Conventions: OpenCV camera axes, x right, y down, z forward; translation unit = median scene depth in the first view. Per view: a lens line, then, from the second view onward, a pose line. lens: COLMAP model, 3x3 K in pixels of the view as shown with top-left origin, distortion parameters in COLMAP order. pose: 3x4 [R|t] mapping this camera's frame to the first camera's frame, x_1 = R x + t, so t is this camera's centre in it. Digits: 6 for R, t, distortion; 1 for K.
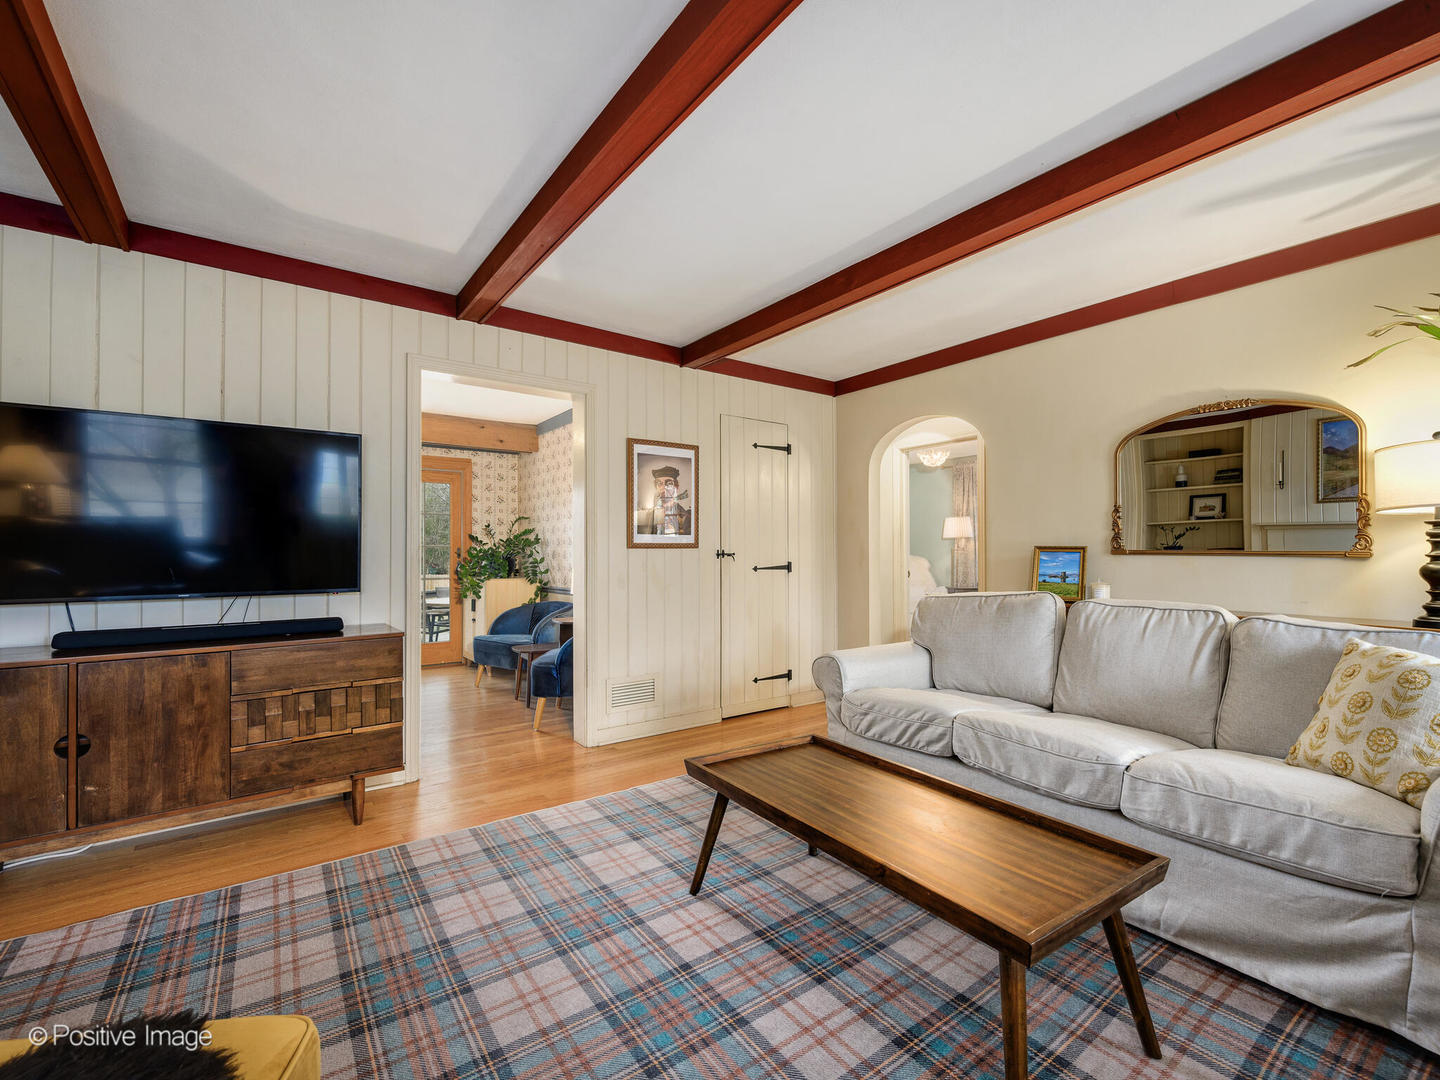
lens RADIAL K [[660.2, 0, 720.0], [0, 660.2, 540.0], [0, 0, 1]] dist [0.000469, 0.000199]
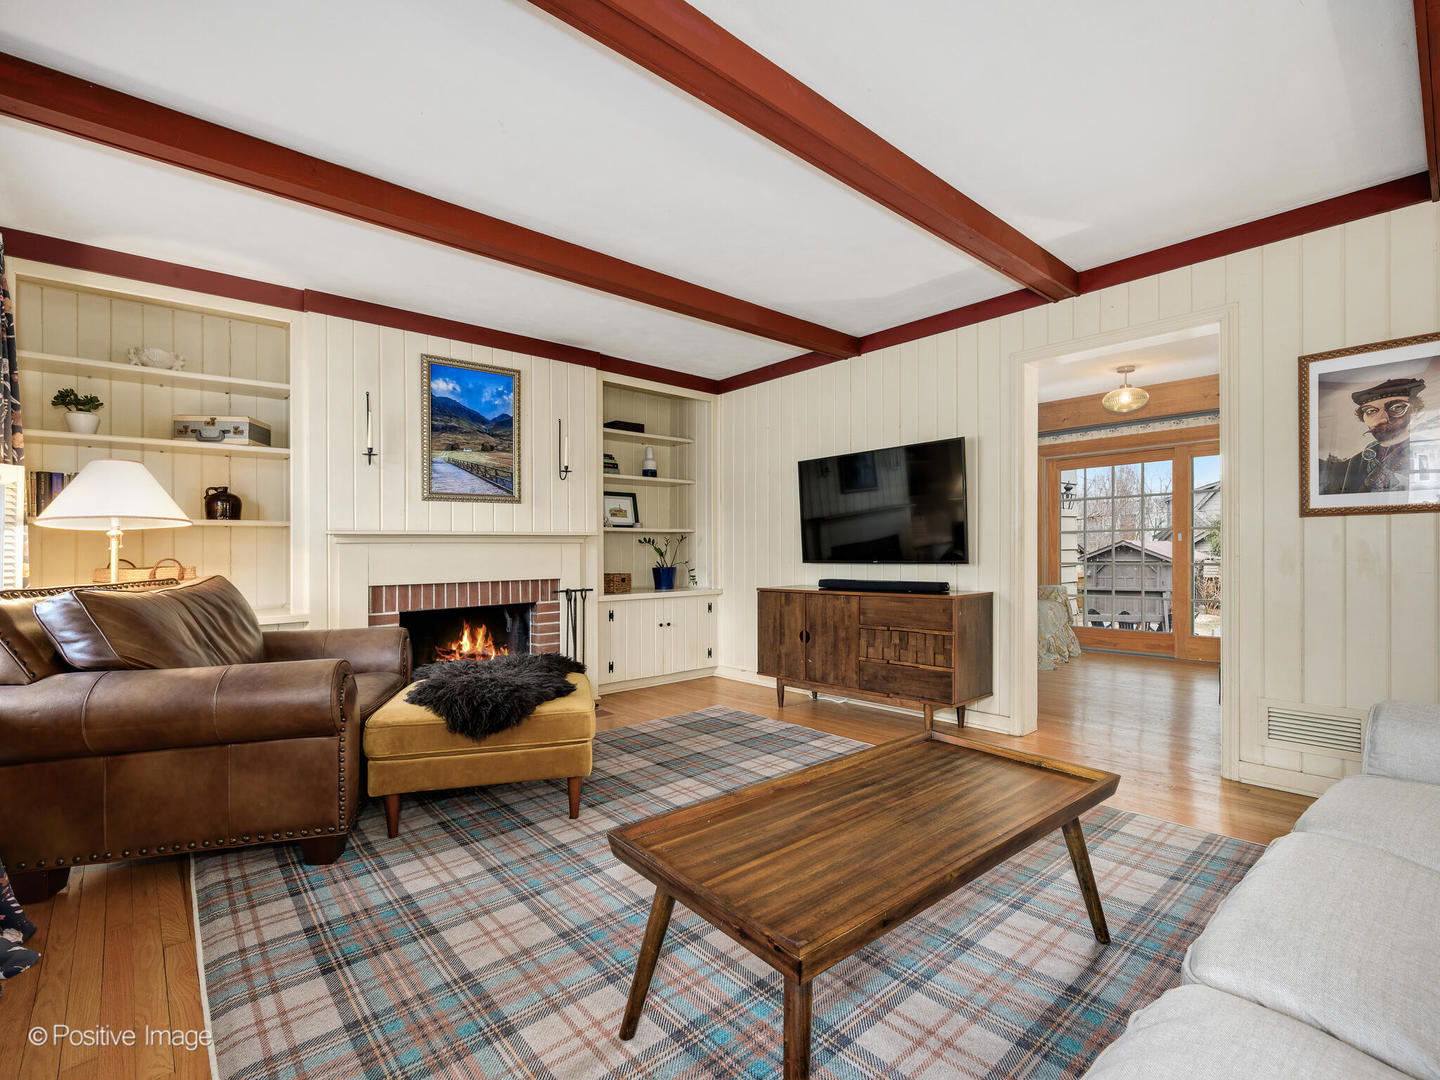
lens RADIAL K [[660.2, 0, 720.0], [0, 660.2, 540.0], [0, 0, 1]] dist [0.000469, 0.000199]
pose [[0.114856, -0.002434, -0.993379, 0.781524], [0.028027, 0.999607, 0.000791, 0.025862], [0.992987, -0.027932, 0.114879, 0.497062]]
